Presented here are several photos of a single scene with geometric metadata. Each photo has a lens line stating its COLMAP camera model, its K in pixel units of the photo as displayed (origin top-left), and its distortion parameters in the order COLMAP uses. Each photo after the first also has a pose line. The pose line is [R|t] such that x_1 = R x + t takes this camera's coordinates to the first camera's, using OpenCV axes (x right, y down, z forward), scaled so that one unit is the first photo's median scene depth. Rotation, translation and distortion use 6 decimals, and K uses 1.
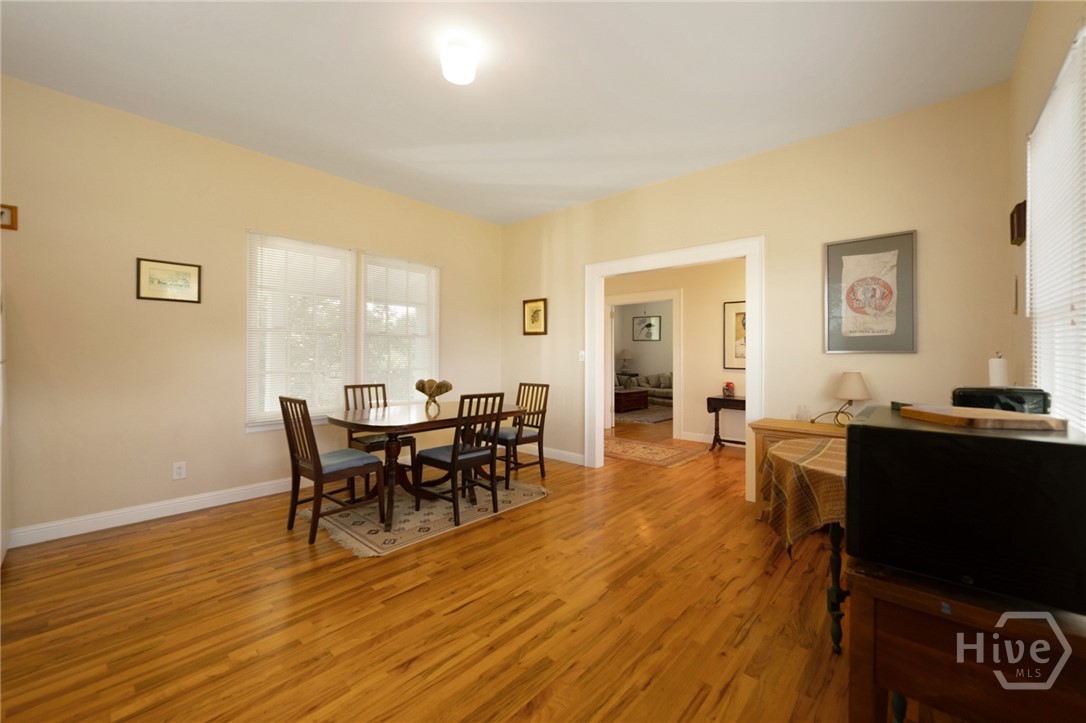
lens RADIAL K [[437.9, 0, 544.2], [0, 437.9, 359.0], [0, 0, 1]] dist [0.003325, -0.000202]
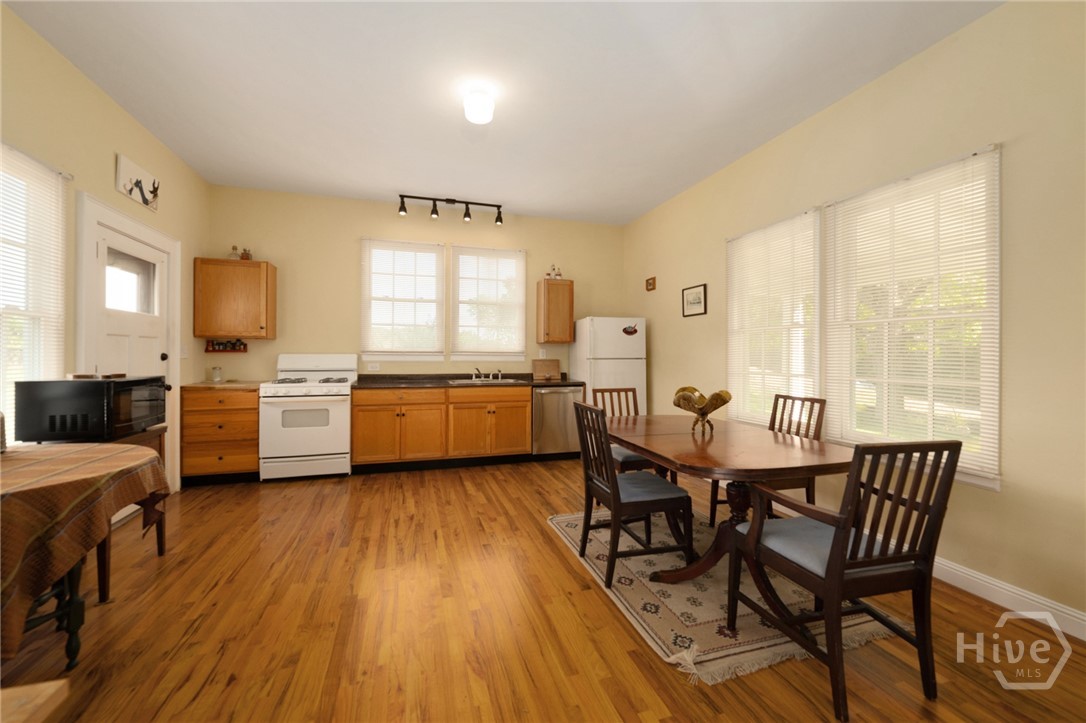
lens RADIAL K [[437.9, 0, 546.1], [0, 437.9, 354.6], [0, 0, 1]] dist [0.003325, -0.000202]
pose [[-0.514971, -0.008663, -0.857164, 0.801426], [-0.012926, 0.999914, -0.002339, -0.004171], [0.857110, 0.009875, -0.515039, 1.961608]]
